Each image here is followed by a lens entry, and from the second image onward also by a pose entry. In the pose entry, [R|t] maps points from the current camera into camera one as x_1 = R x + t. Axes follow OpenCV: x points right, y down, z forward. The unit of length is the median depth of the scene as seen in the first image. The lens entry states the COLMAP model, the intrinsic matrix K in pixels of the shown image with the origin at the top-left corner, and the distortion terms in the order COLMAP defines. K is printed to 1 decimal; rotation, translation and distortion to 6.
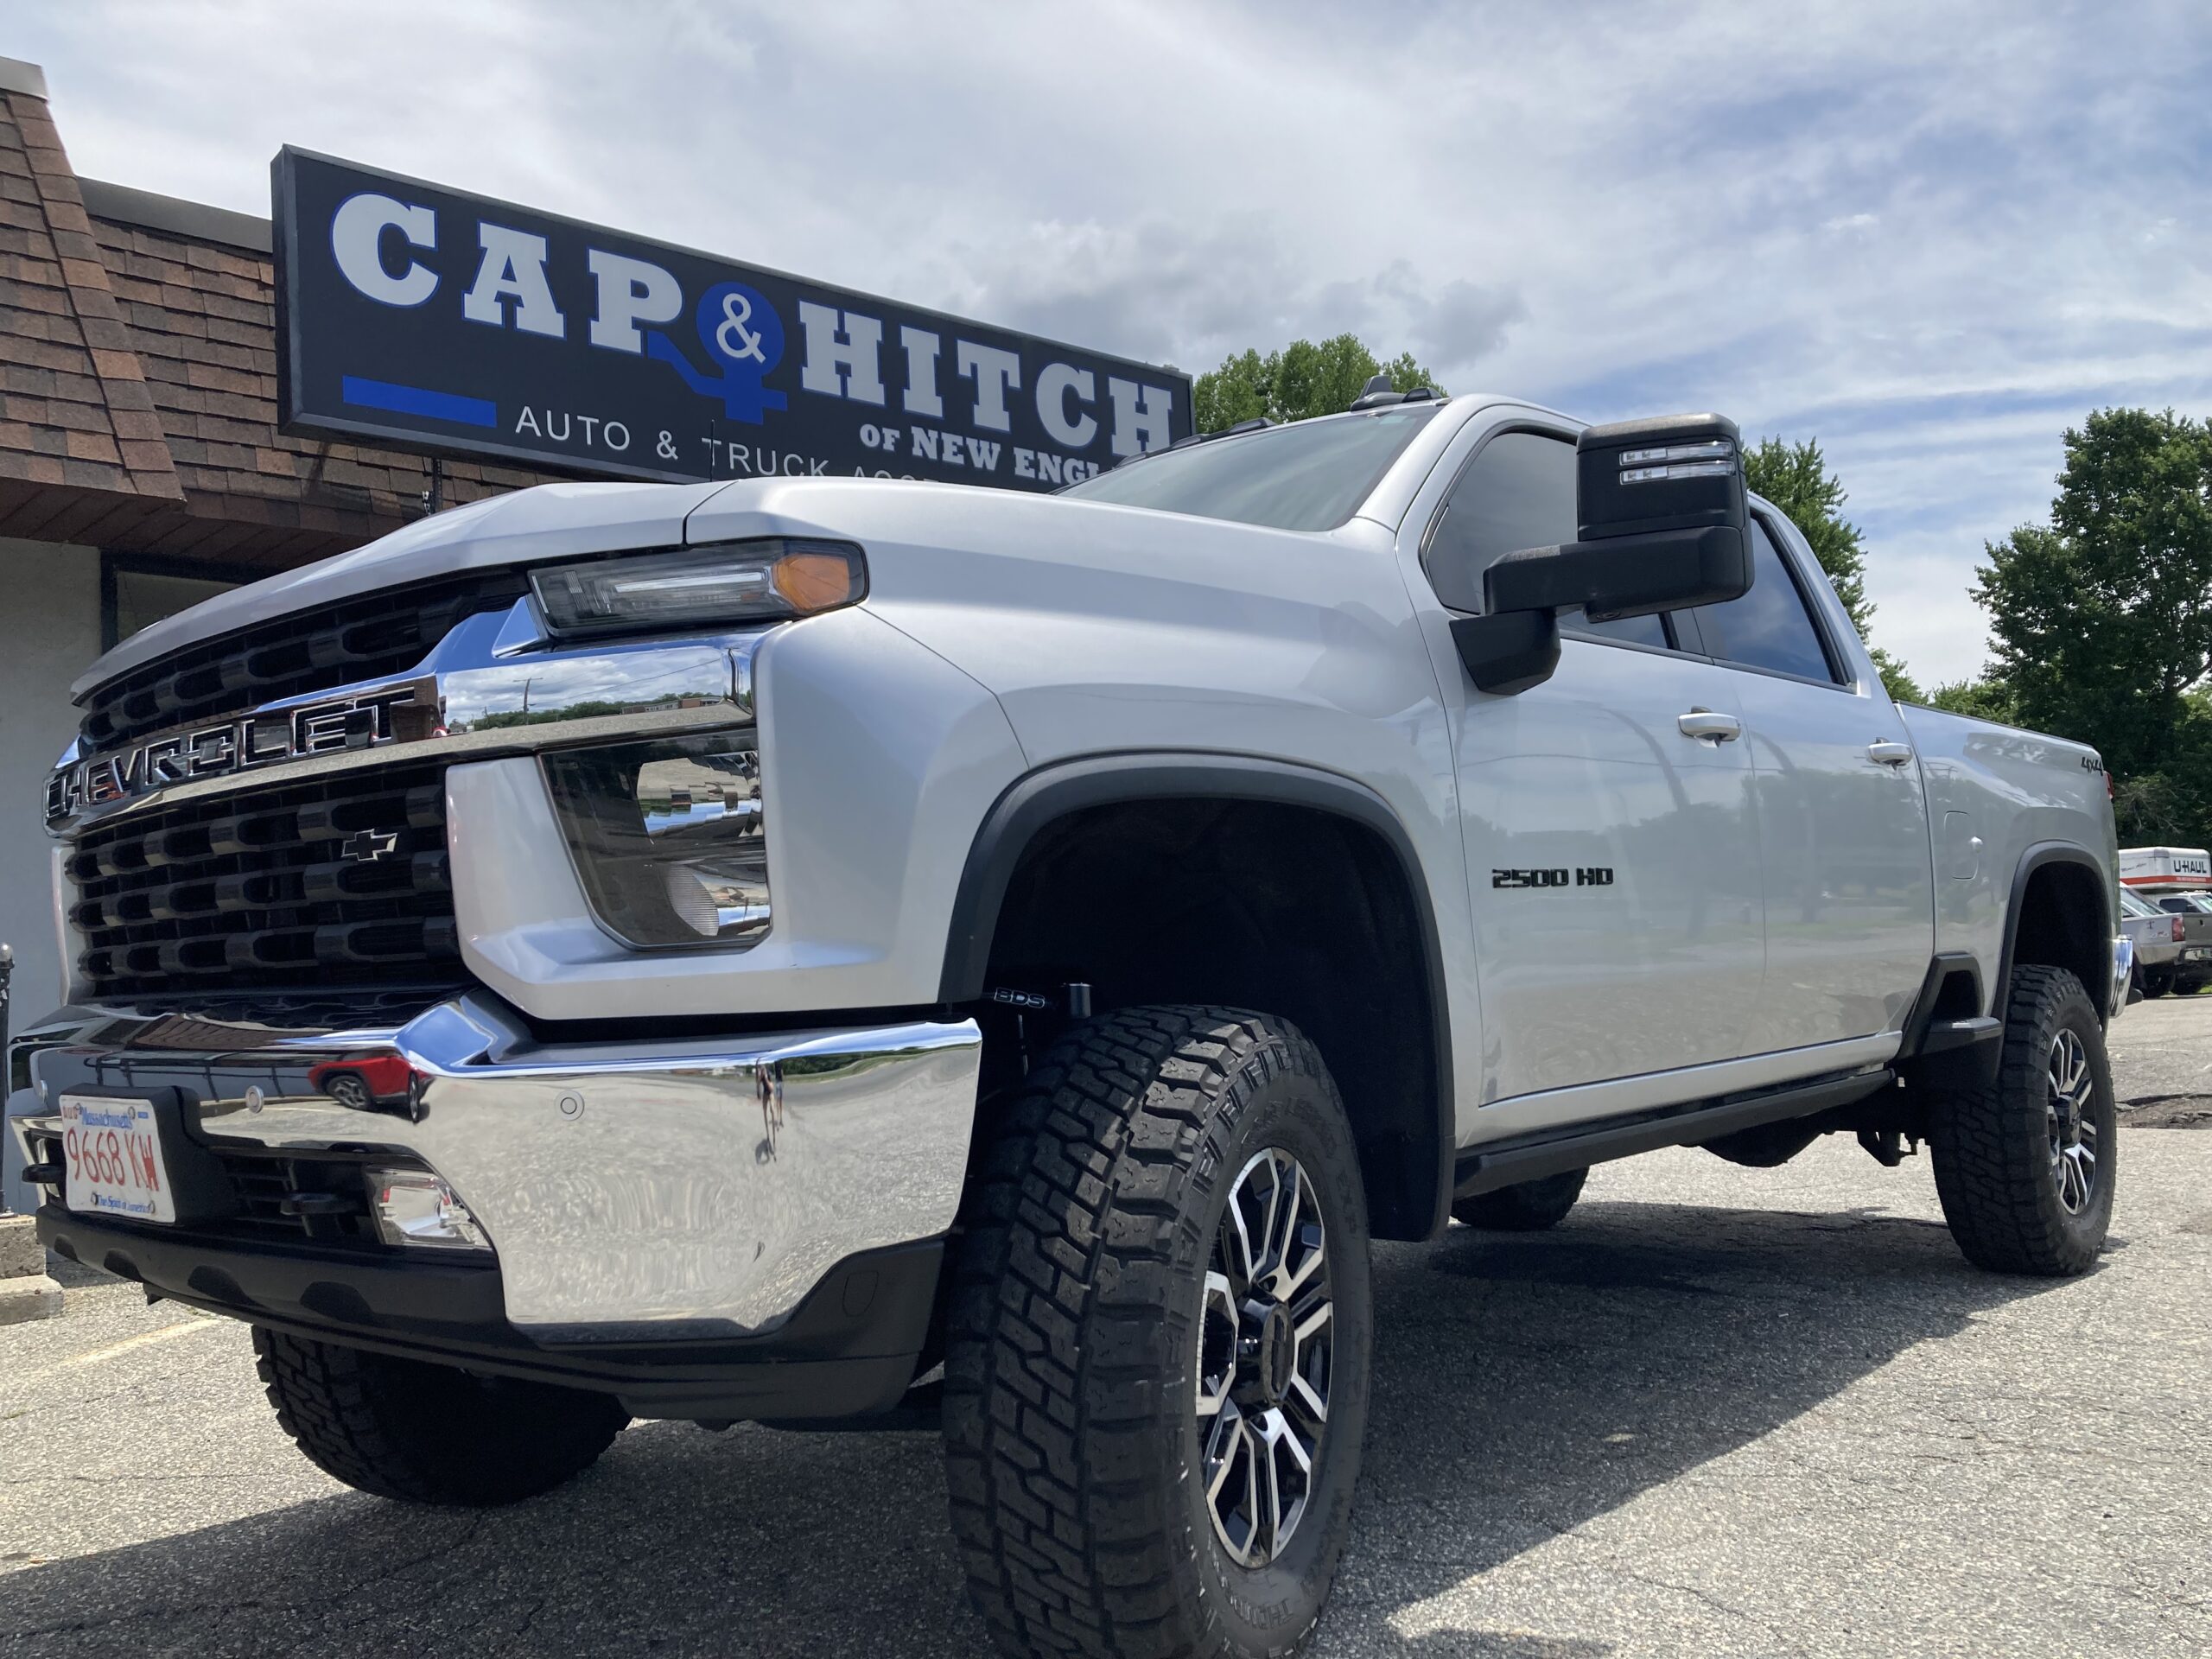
lens RADIAL K [[1816.3, 0, 1111.8], [0, 1816.3, 862.0], [0, 0, 1]] dist [0.025080, 0.004696]
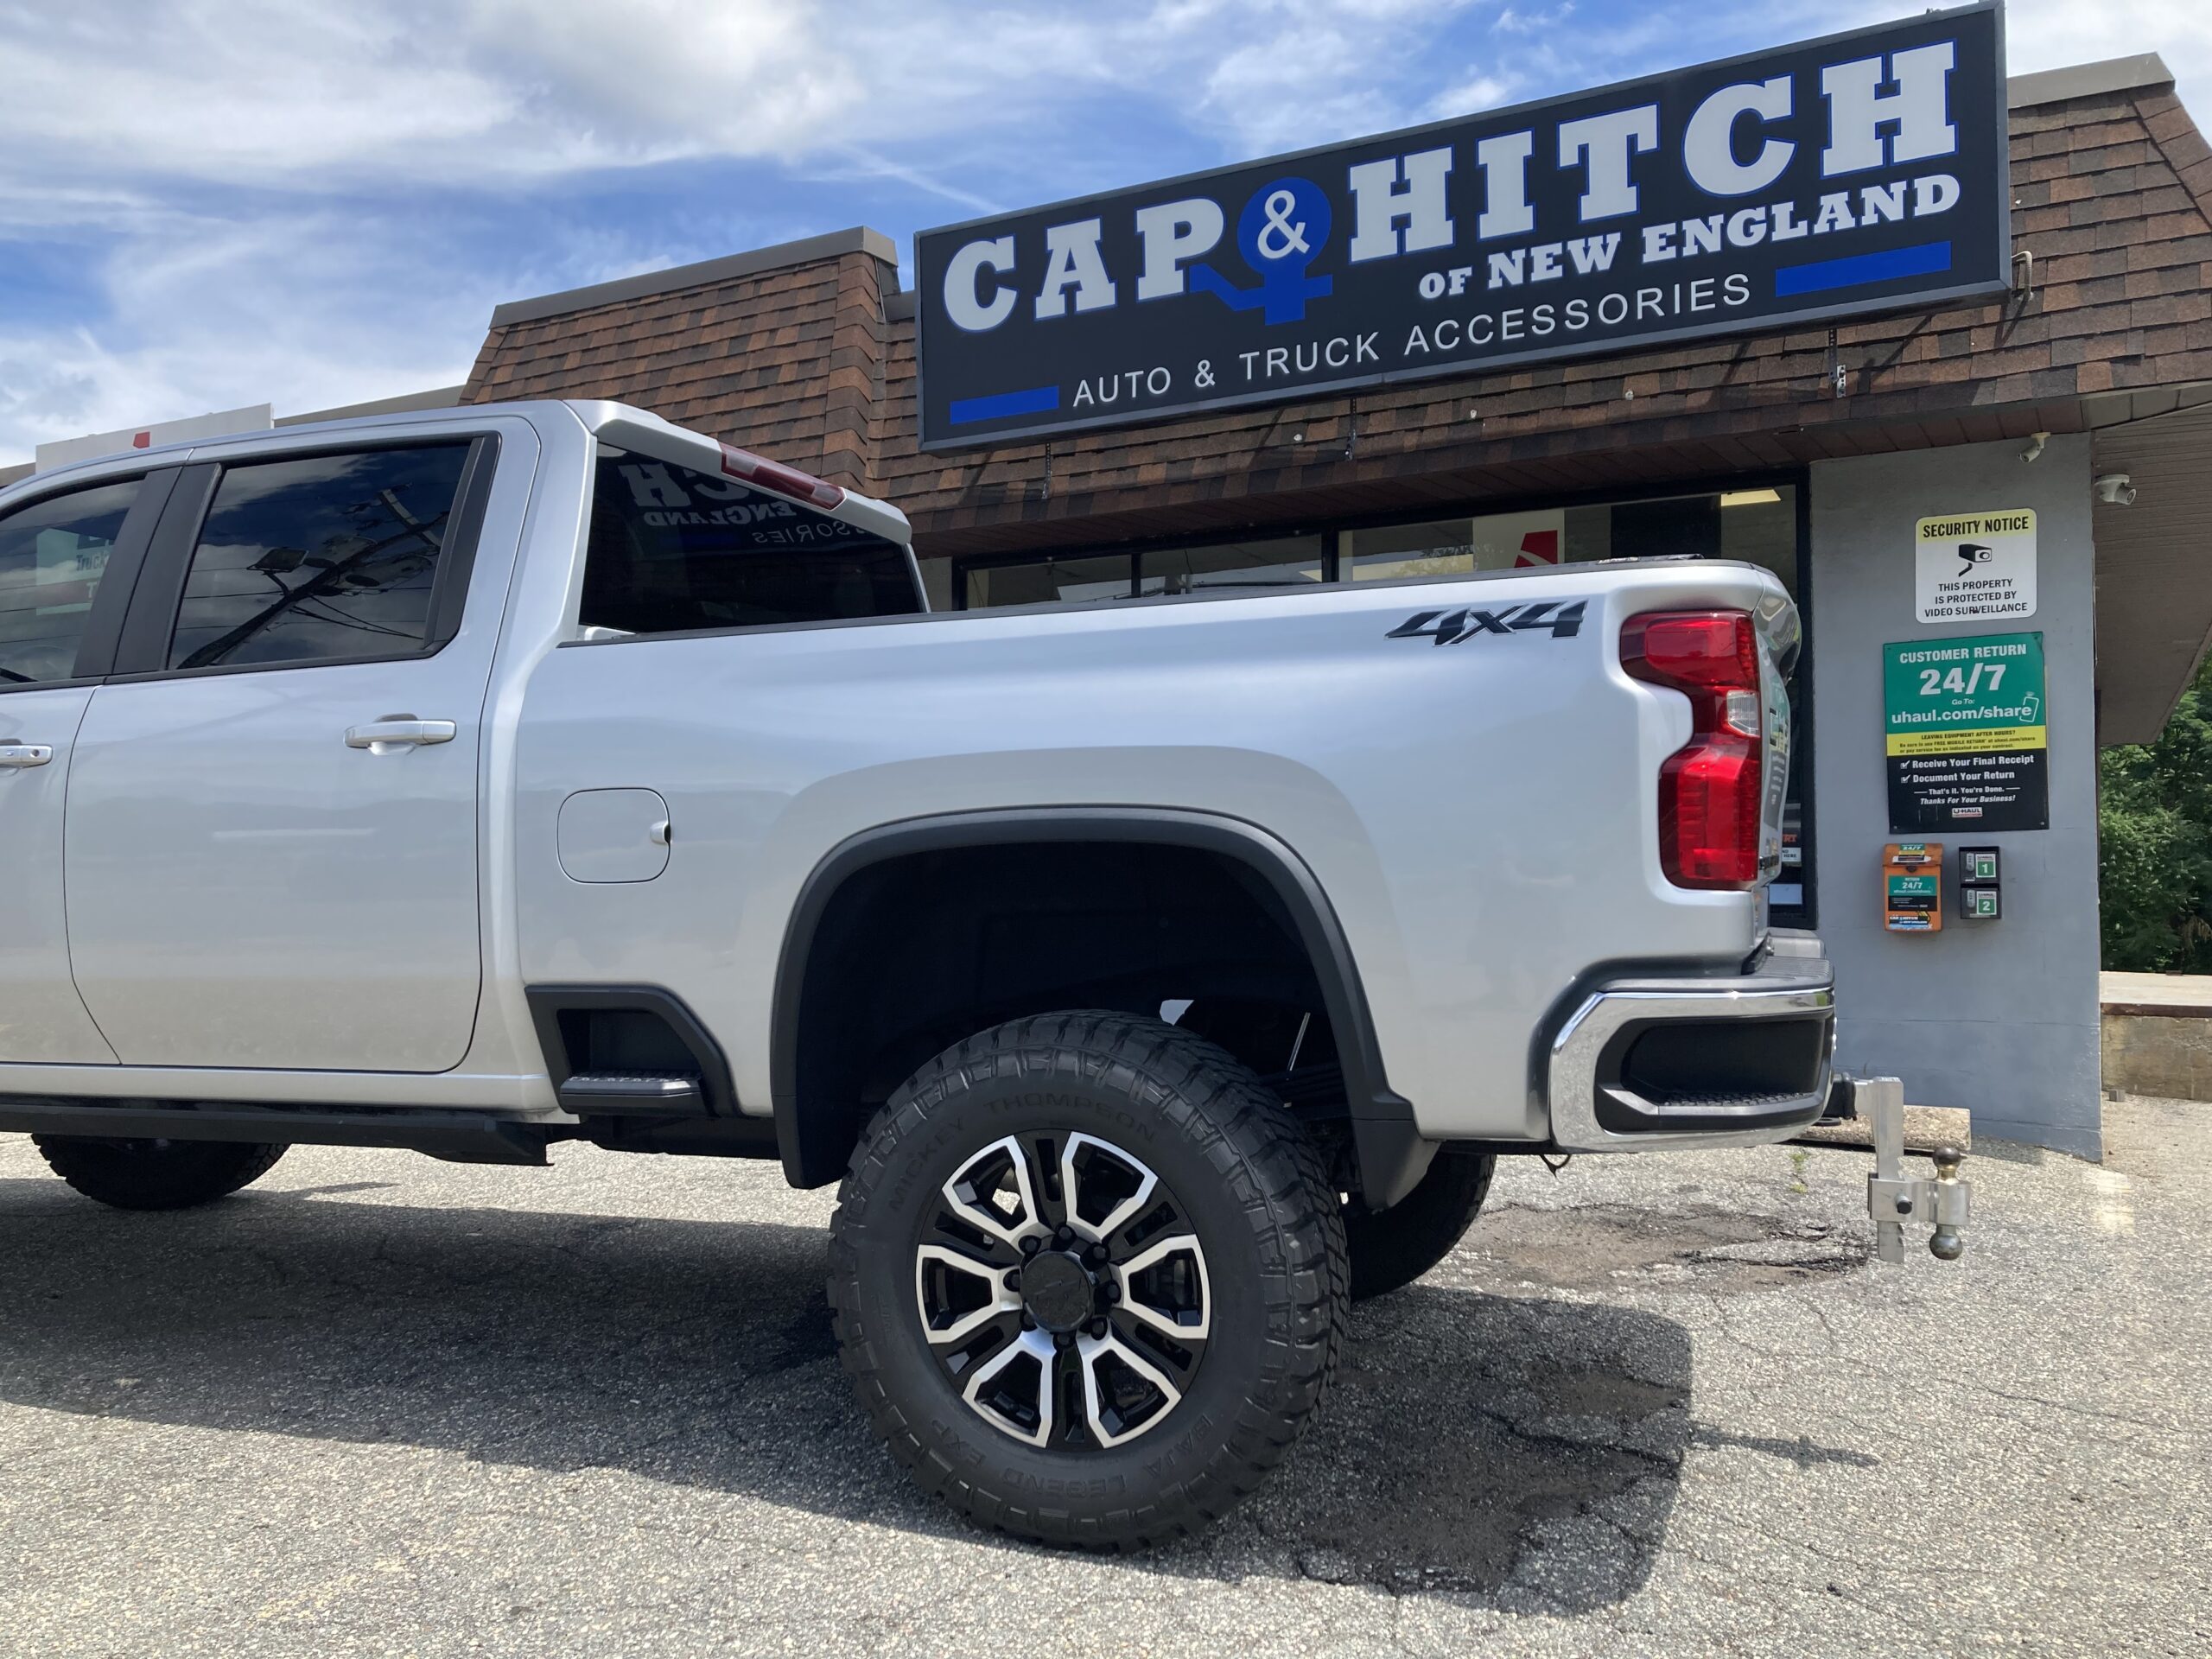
lens RADIAL K [[1816.3, 0, 1097.1], [0, 1816.3, 879.4], [0, 0, 1]] dist [0.025080, 0.004696]
pose [[0.393255, 0.031662, -0.918884, 1.054240], [0.064921, 0.995956, 0.062102, -0.014672], [0.917134, -0.084077, 0.389609, 0.779313]]
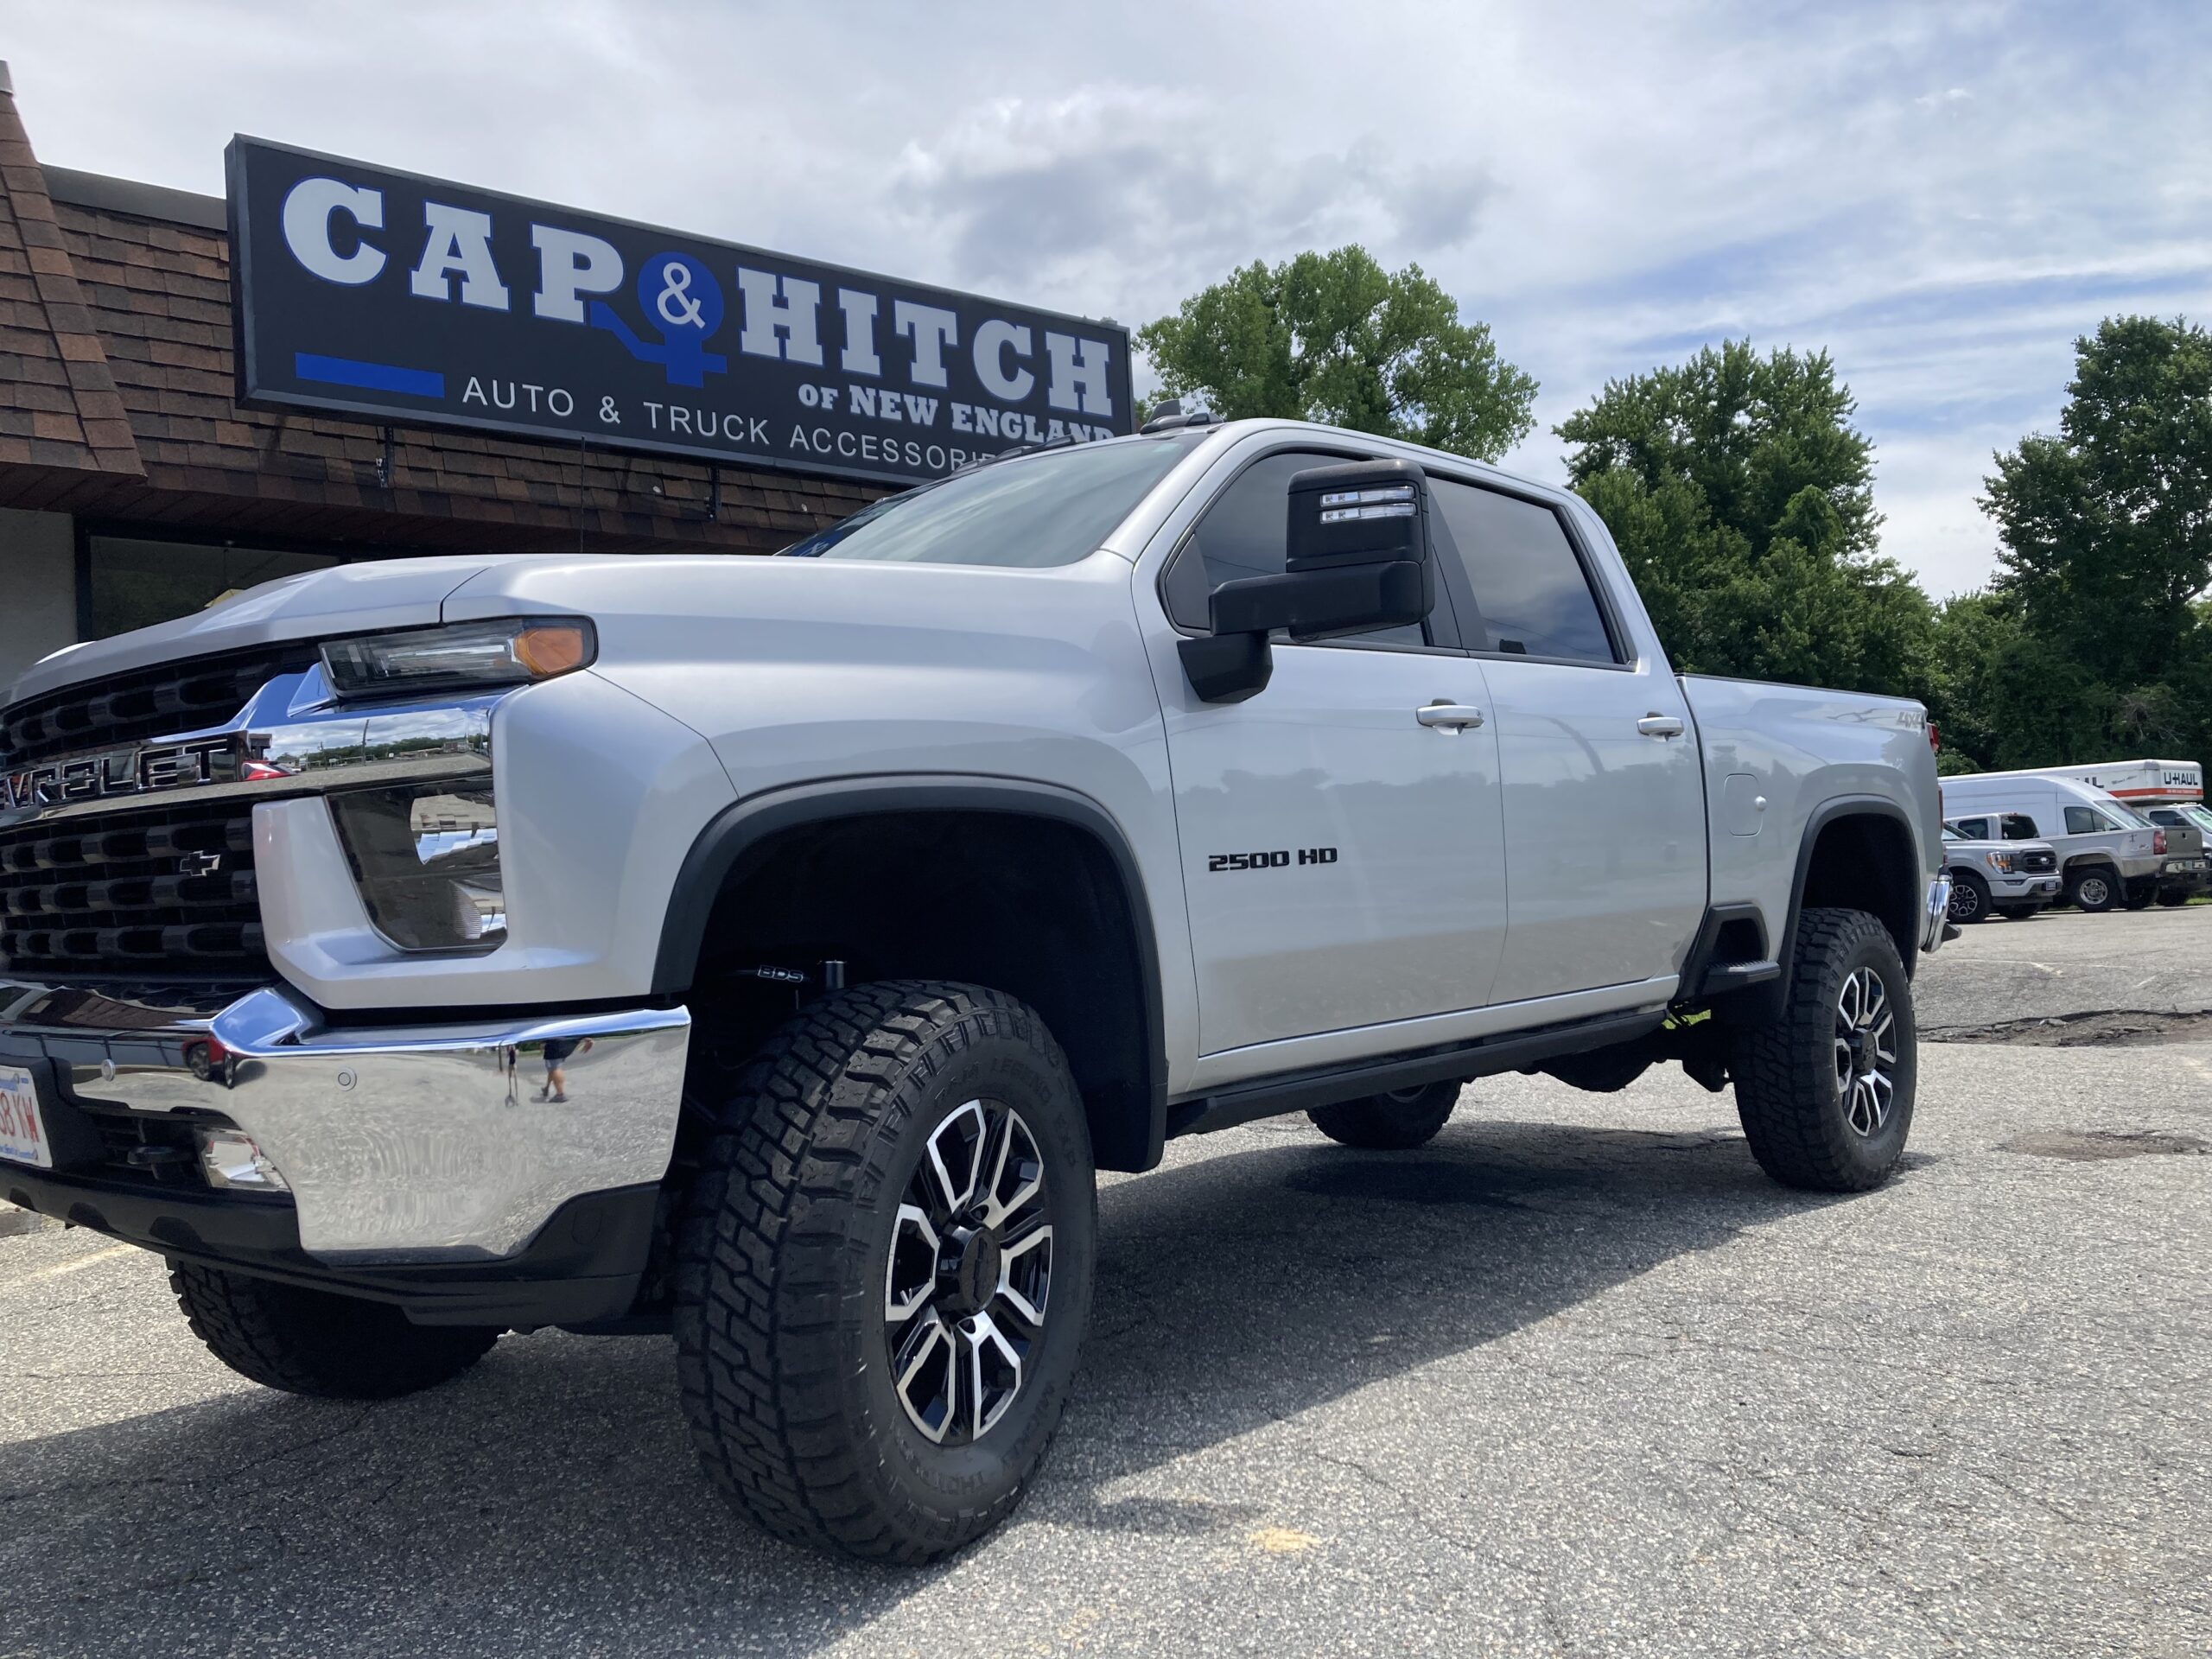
lens RADIAL K [[1816.3, 0, 1118.6], [0, 1816.3, 830.1], [0, 0, 1]] dist [0.025080, 0.004696]
pose [[0.999936, -0.003362, -0.010813, 0.093168], [0.003716, 0.999452, 0.032898, -0.028860], [0.010697, -0.032936, 0.999400, -0.091959]]
